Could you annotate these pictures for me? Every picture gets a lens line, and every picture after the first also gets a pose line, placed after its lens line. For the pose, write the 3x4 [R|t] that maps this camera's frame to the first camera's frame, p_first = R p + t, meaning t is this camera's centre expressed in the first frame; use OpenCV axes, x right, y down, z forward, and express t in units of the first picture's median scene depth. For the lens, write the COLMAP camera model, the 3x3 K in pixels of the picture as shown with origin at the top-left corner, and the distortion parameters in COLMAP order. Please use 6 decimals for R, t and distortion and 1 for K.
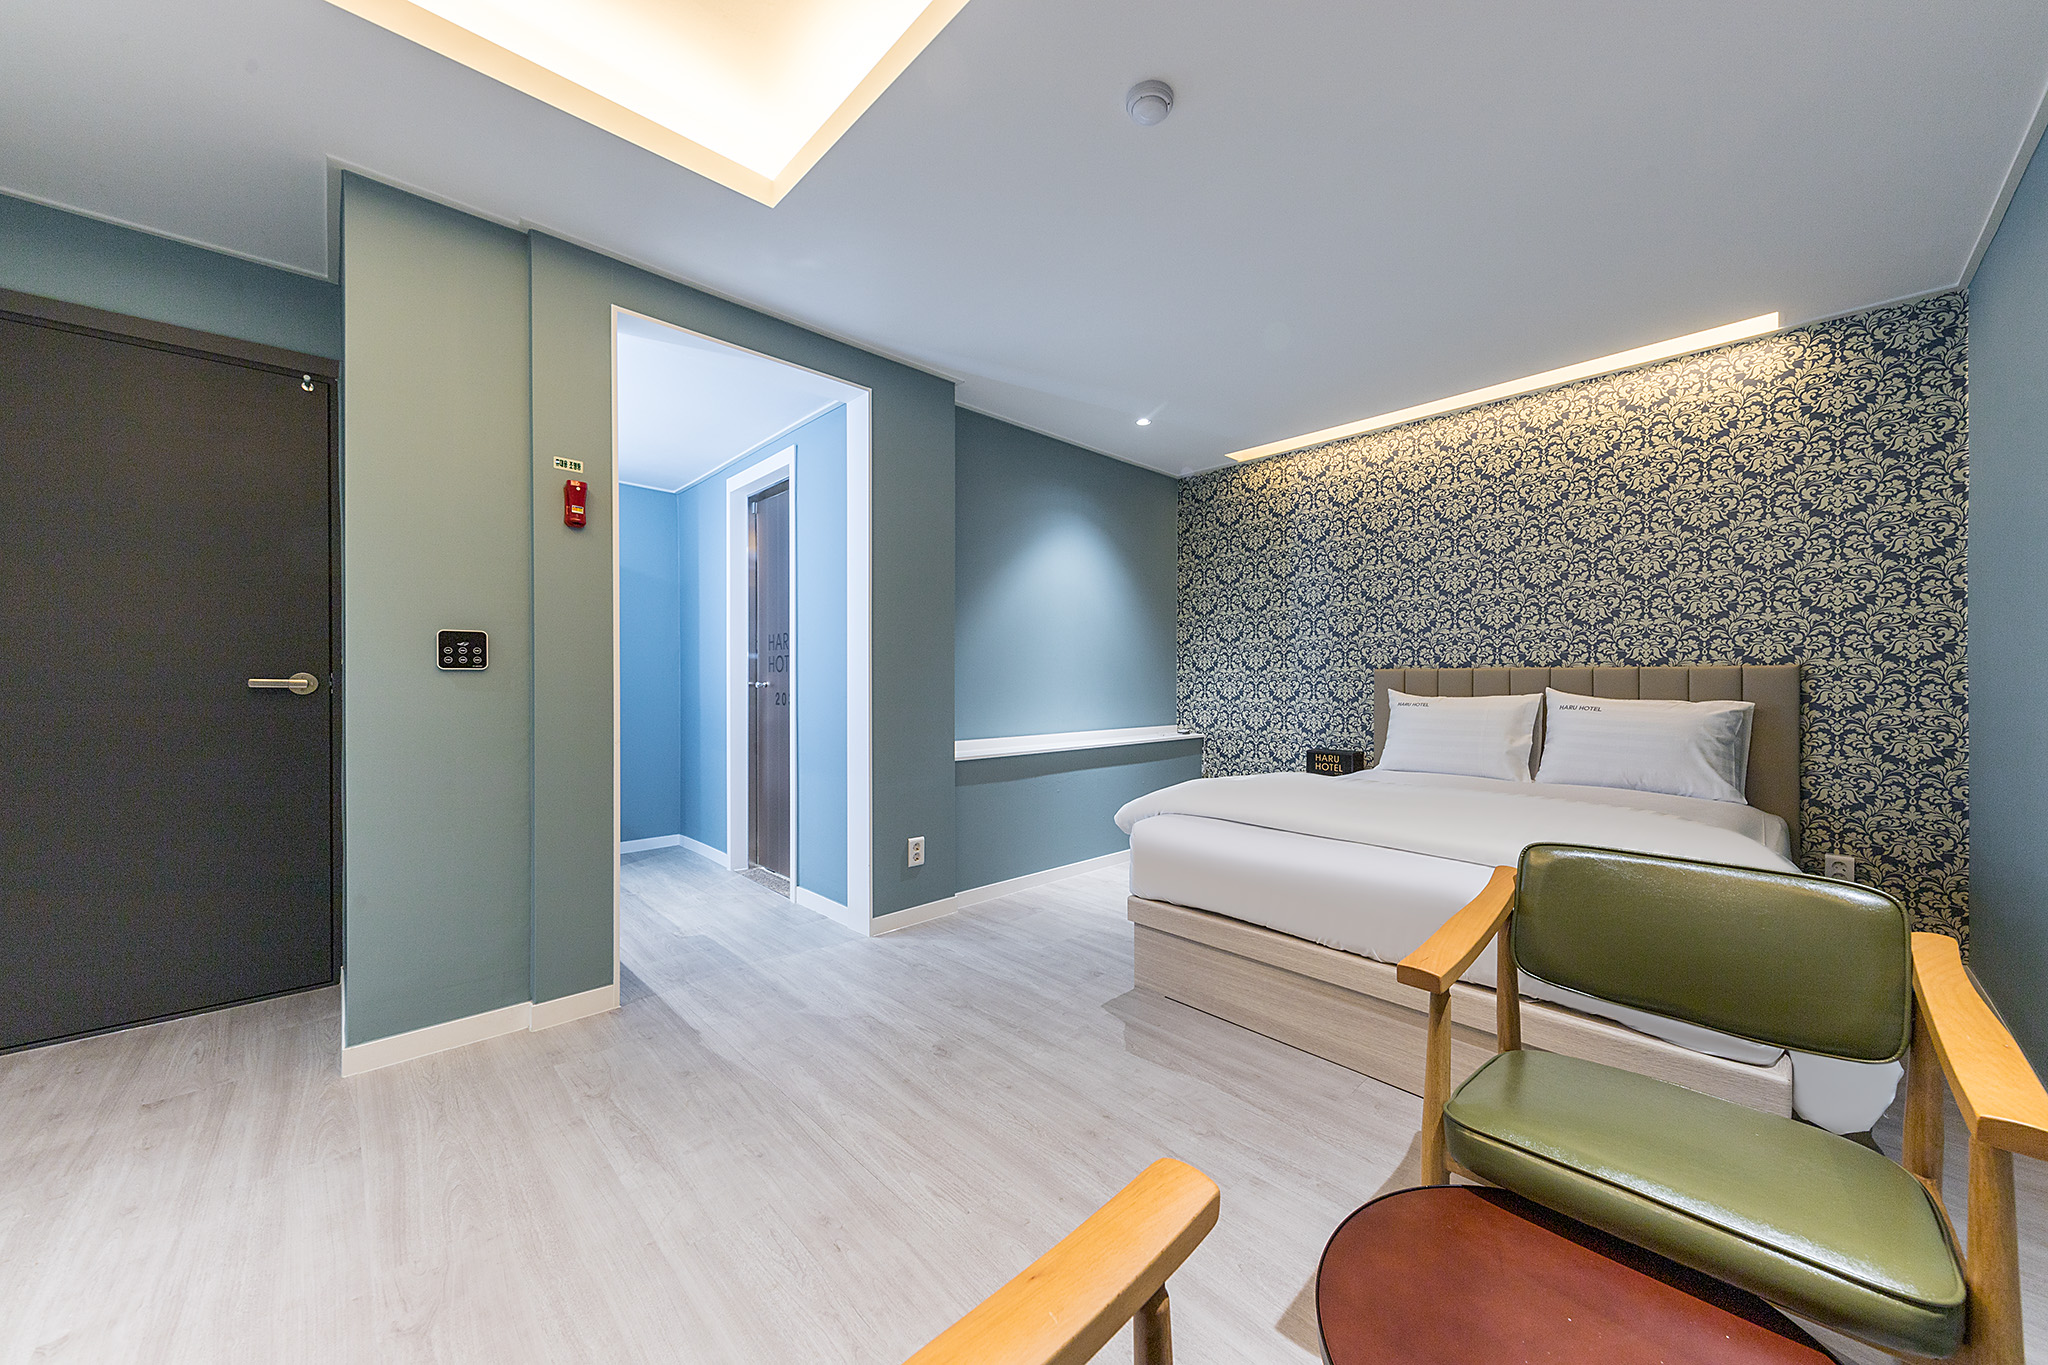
lens RADIAL K [[717.5, 0, 1060.5], [0, 717.5, 683.8], [0, 0, 1]] dist [0.009092, -0.000286]
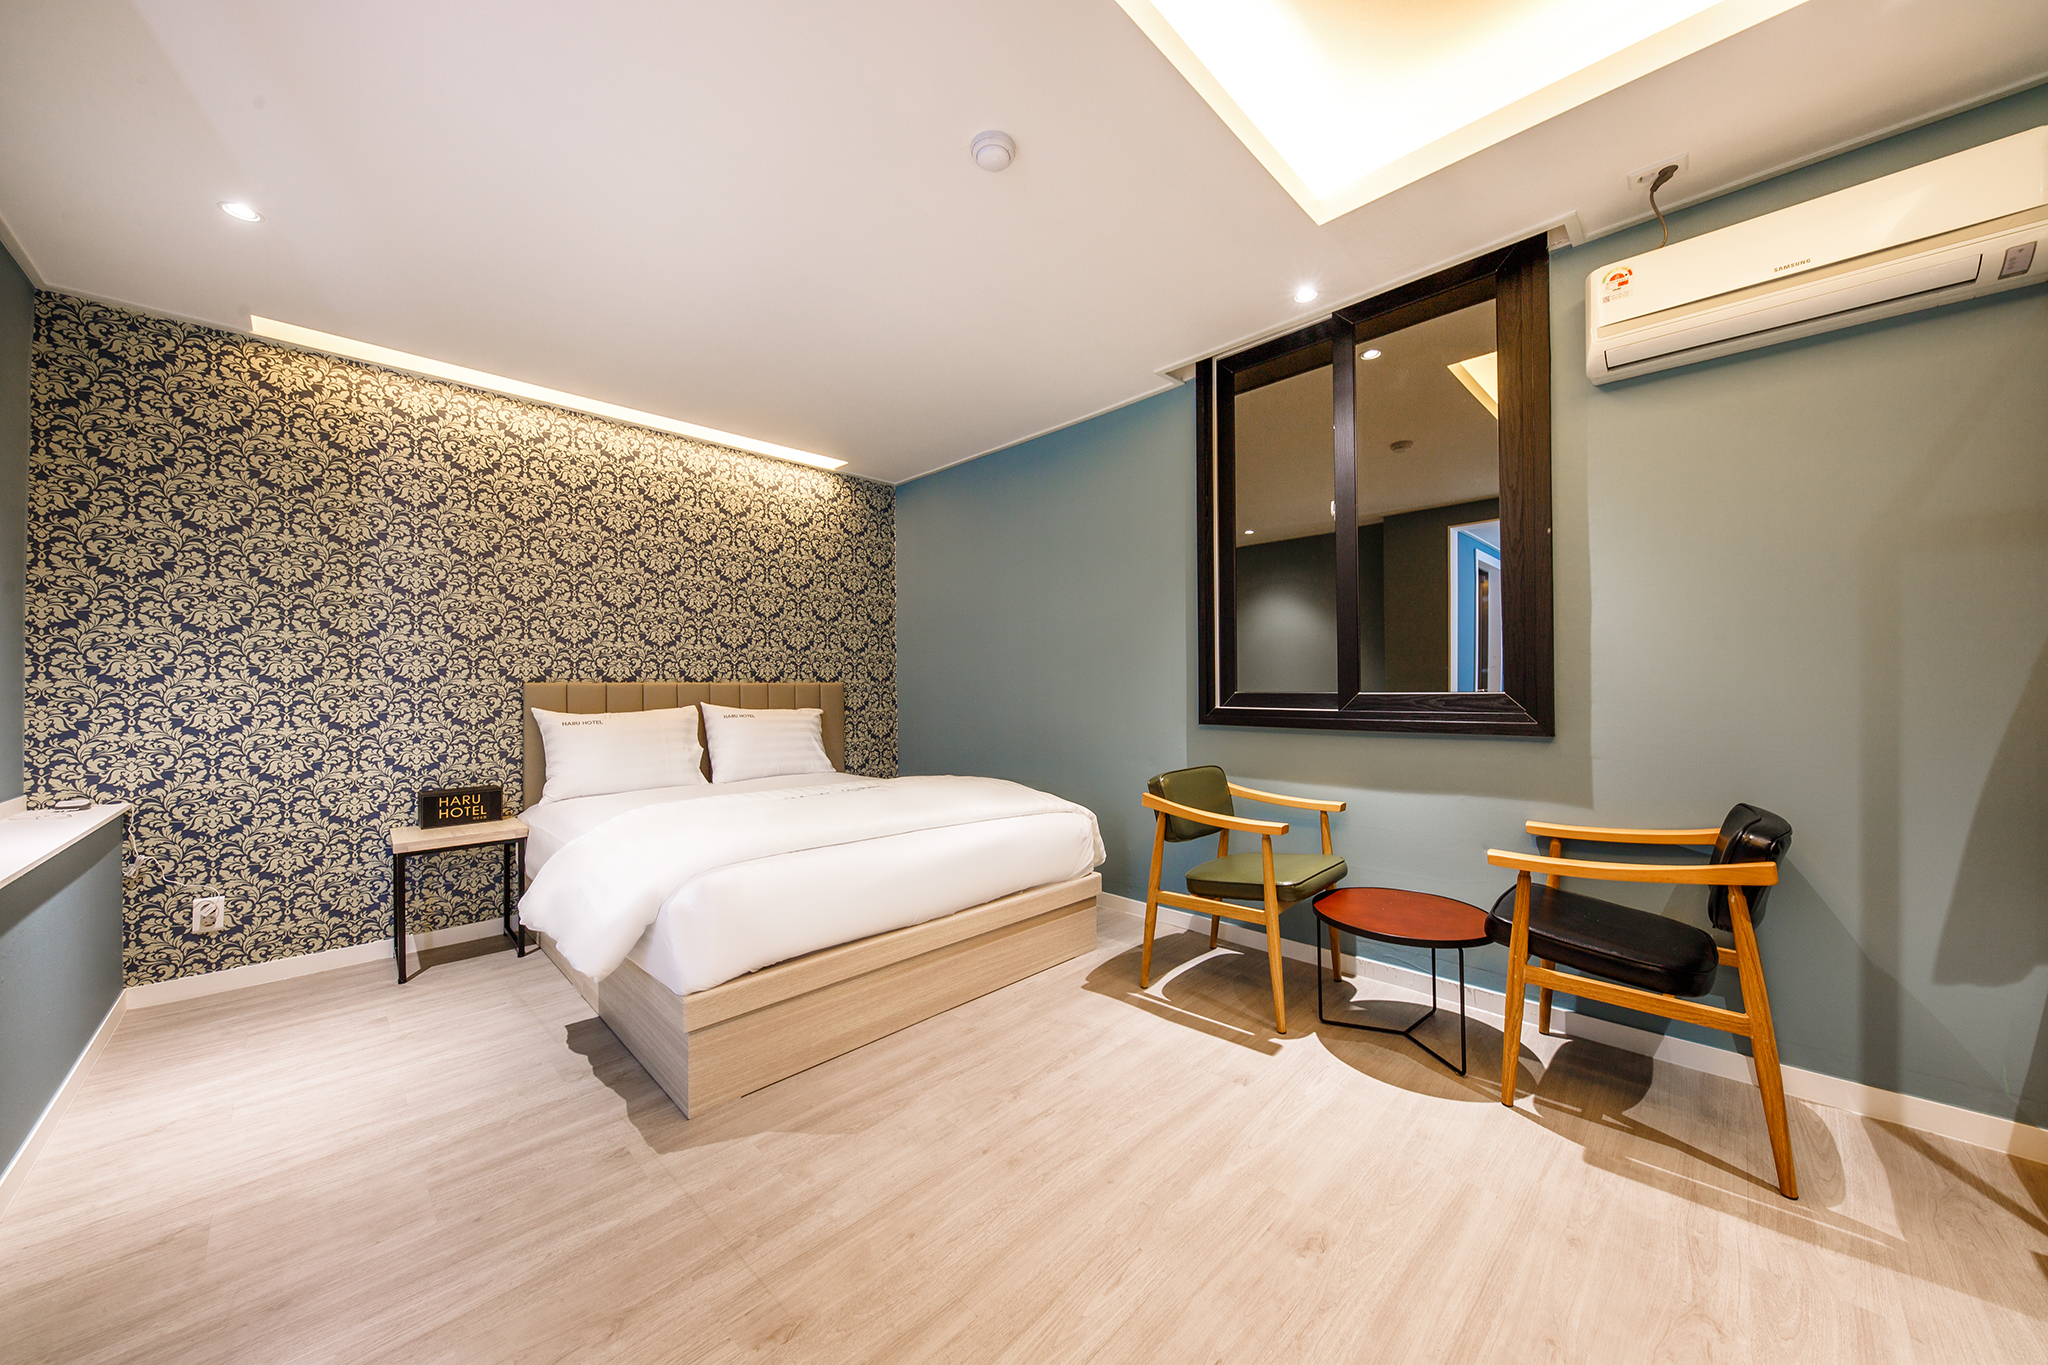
lens RADIAL K [[720.0, 0, 1024.0], [0, 720.0, 682.5], [0, 0, 1]] dist [-0.006134, -0.000286]
pose [[-0.013768, 0.009367, 0.999861, -0.513100], [0.015786, 0.999834, -0.009150, -0.004827], [-0.999781, 0.015658, -0.013913, 0.548629]]
